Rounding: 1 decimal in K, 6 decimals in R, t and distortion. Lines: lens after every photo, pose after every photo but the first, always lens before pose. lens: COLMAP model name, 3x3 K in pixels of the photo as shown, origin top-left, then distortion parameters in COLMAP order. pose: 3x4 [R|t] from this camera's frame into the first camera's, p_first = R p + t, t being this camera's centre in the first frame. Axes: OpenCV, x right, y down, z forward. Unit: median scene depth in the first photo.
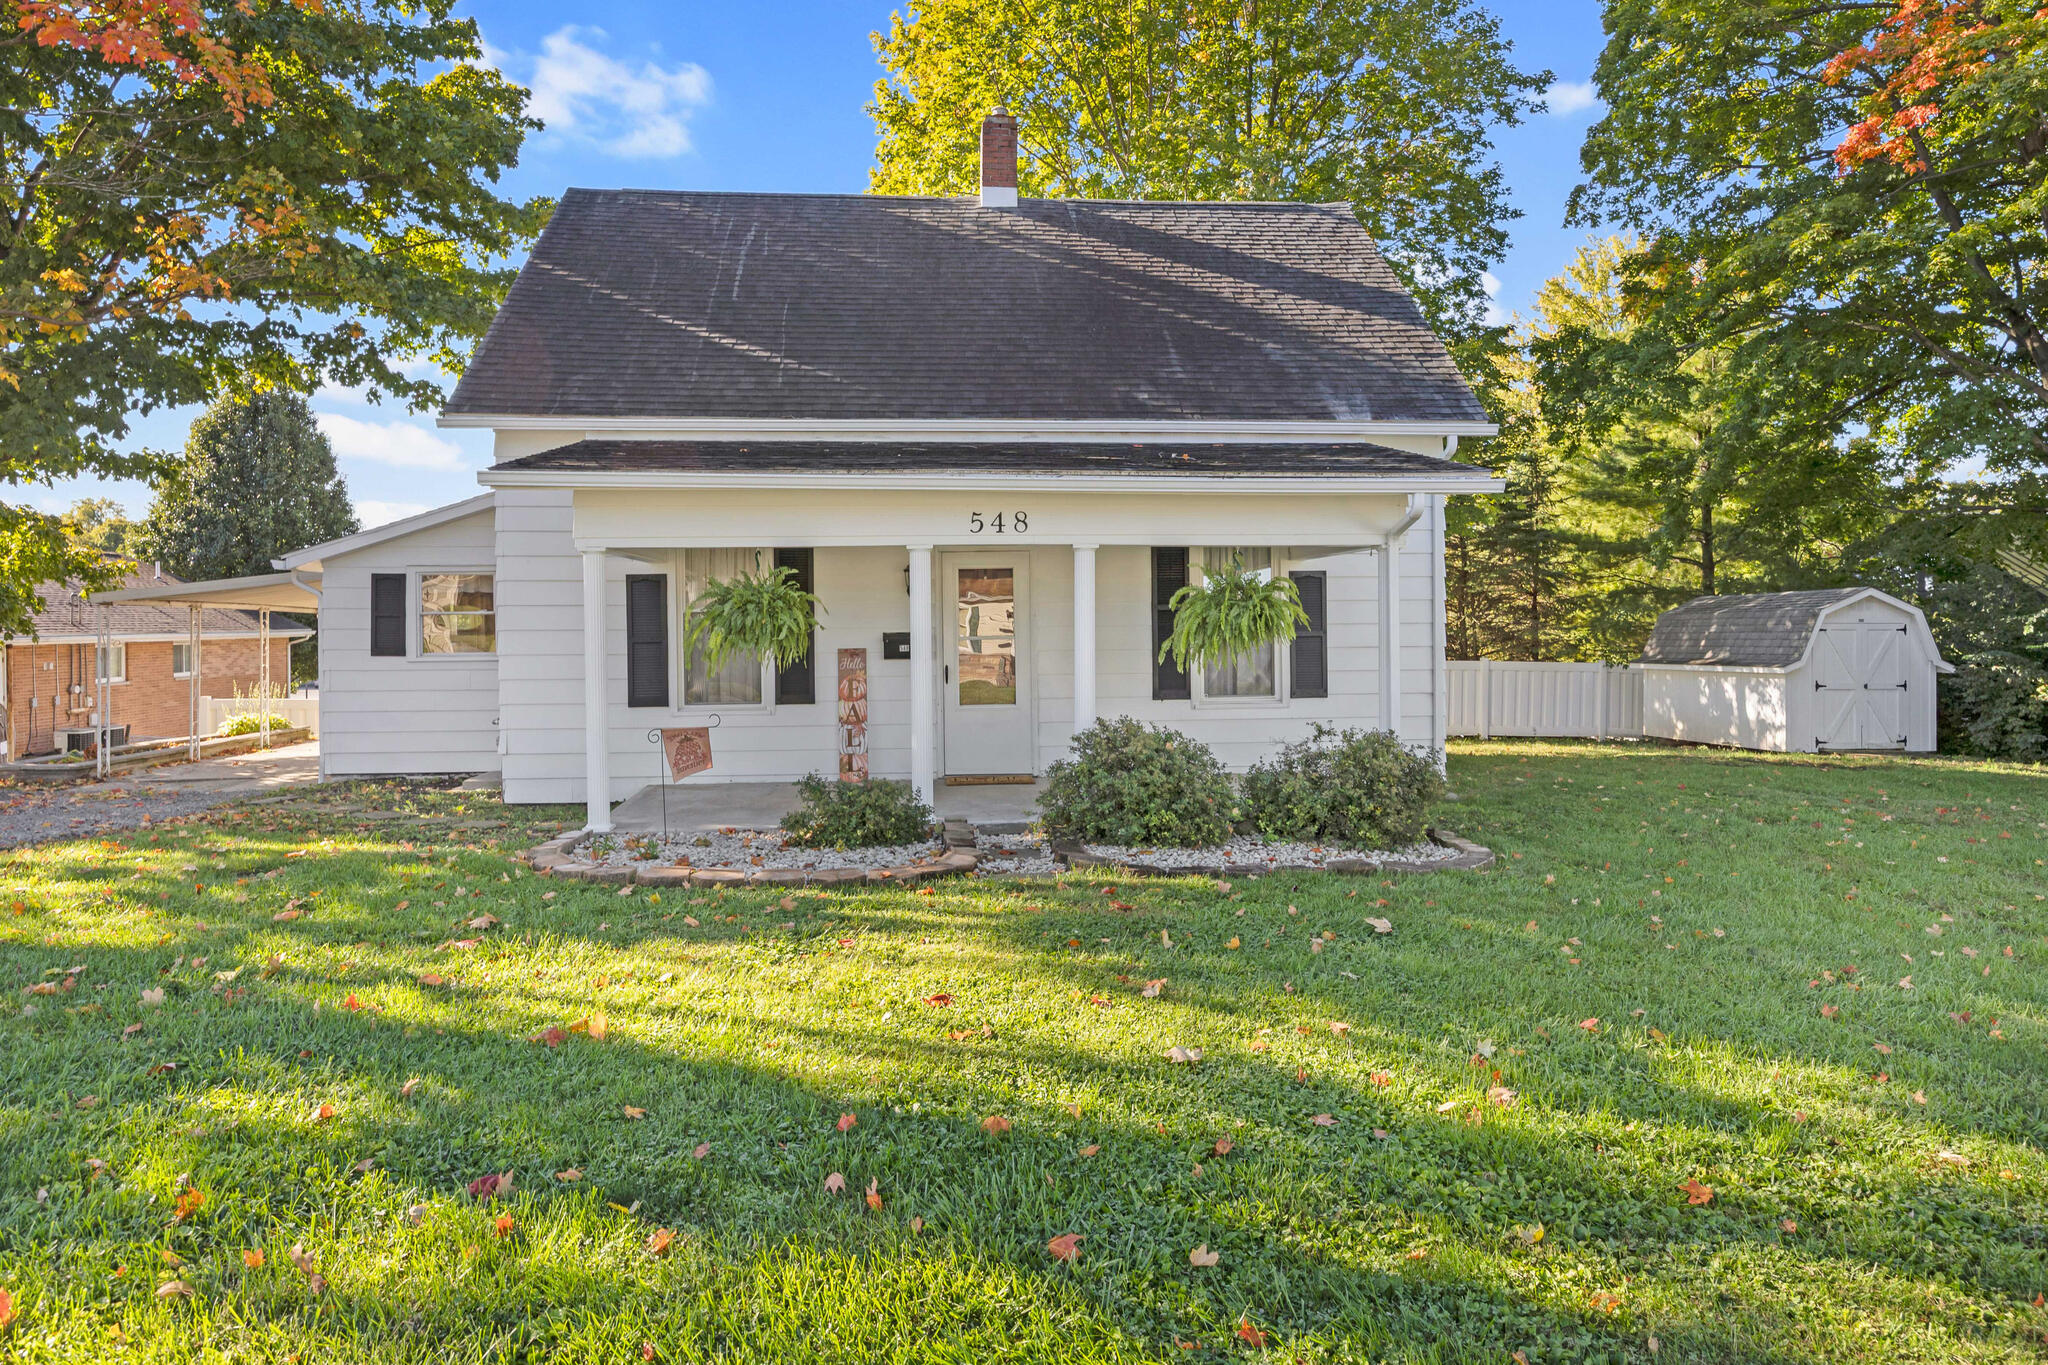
lens RADIAL K [[1308.9, 0, 1015.7], [0, 1308.9, 643.4], [0, 0, 1]] dist [-0.003124, -0.001641]
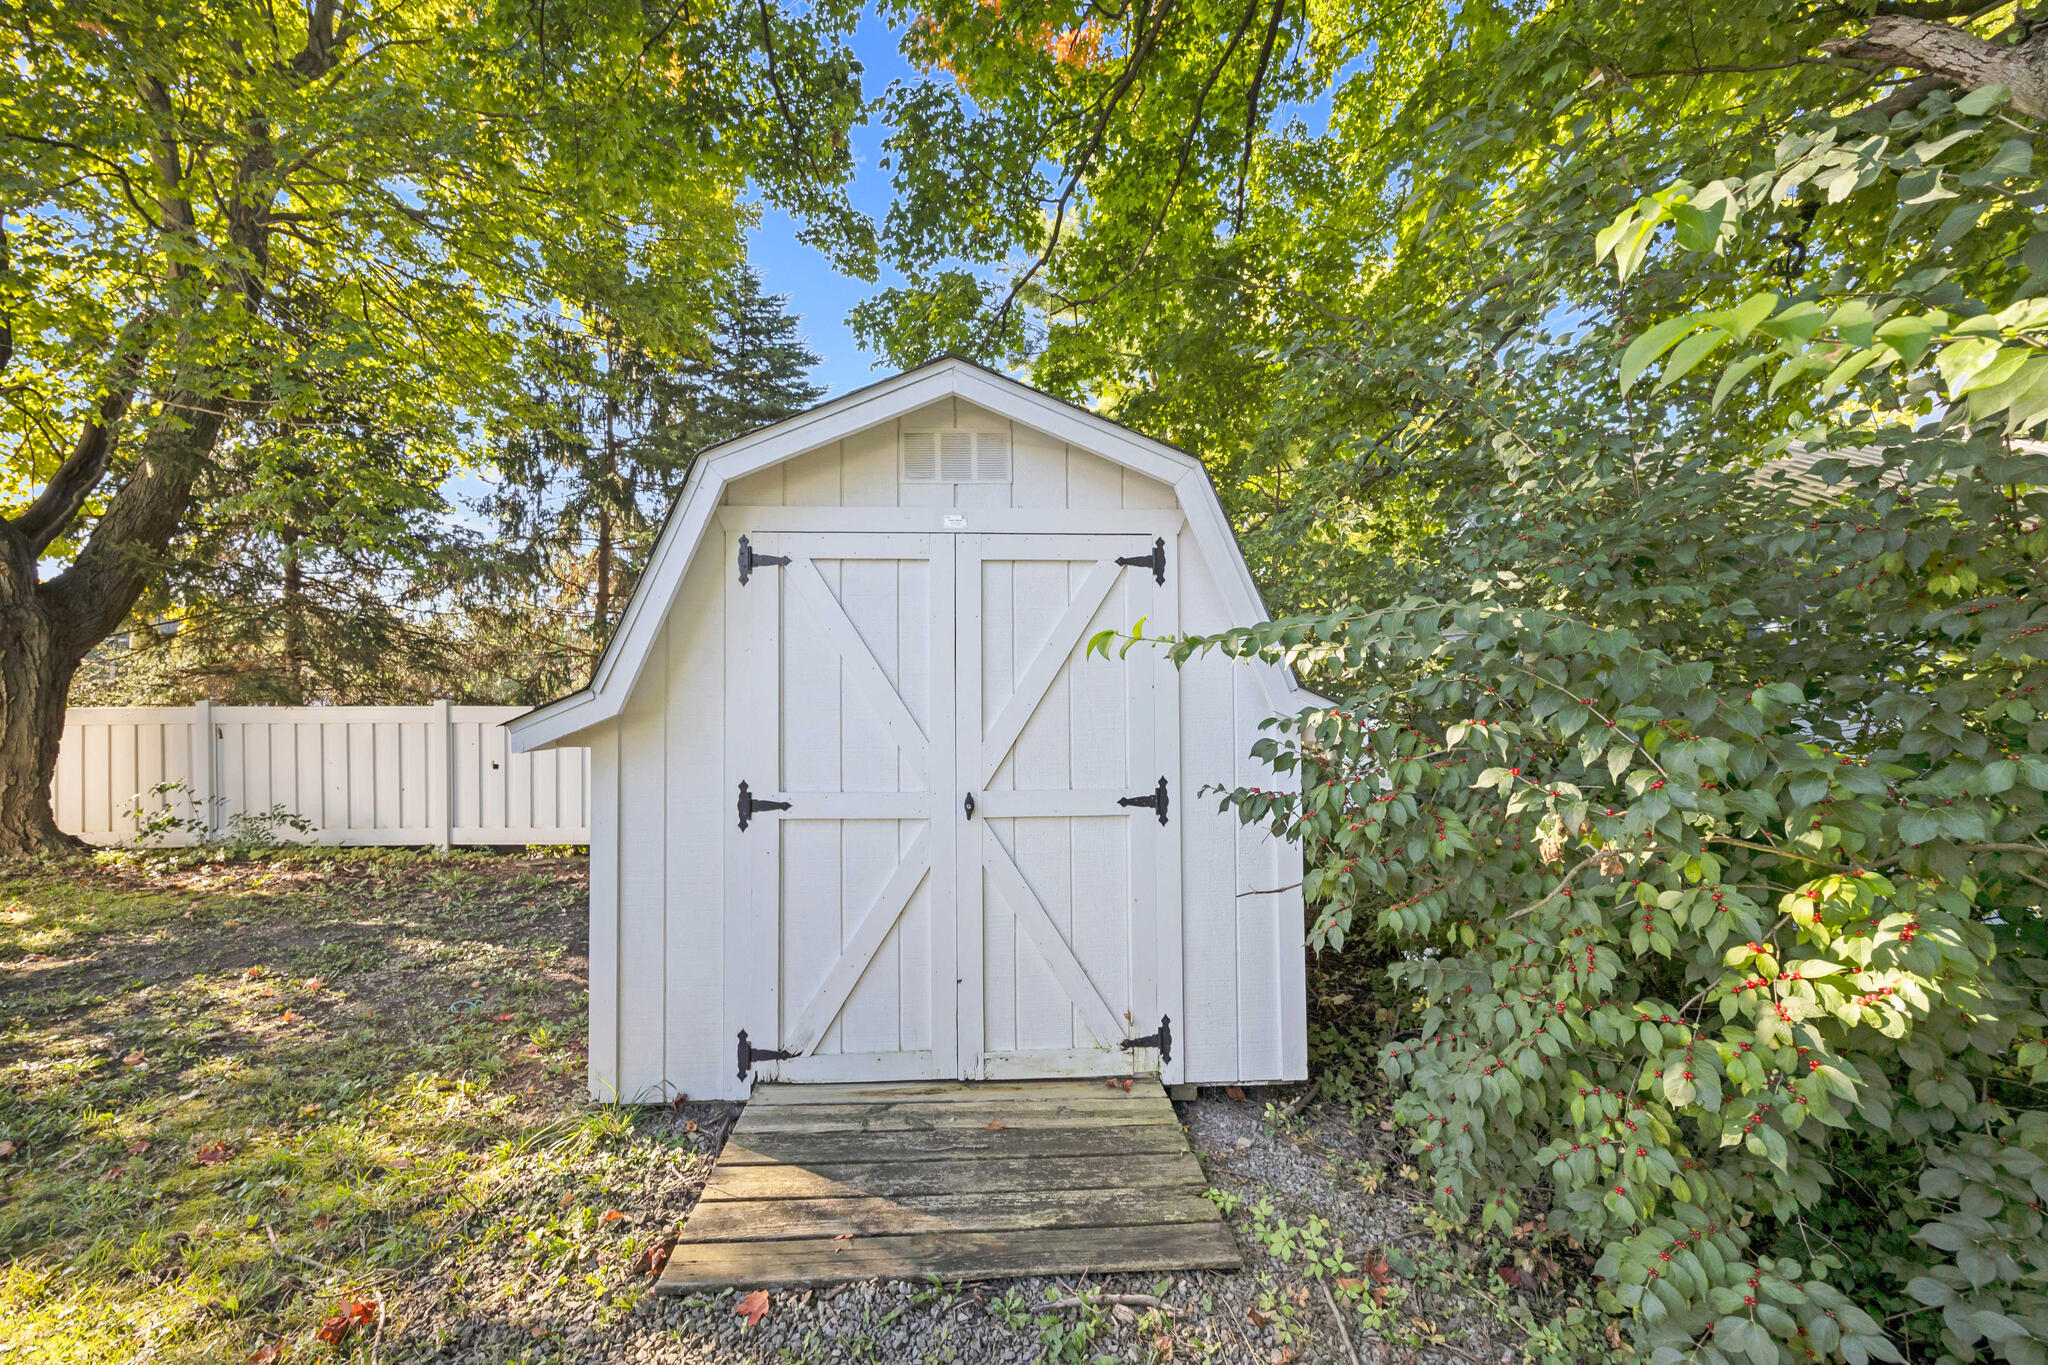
lens RADIAL K [[786.6, 0, 1024.0], [0, 786.6, 682.5], [0, 0, 1]] dist [-0.001289, 0.000105]
pose [[0.998764, 0.000979, -0.049694, 1.027010], [-0.001621, 0.999916, -0.012894, 0.020454], [0.049678, 0.012959, 0.998681, 1.327022]]
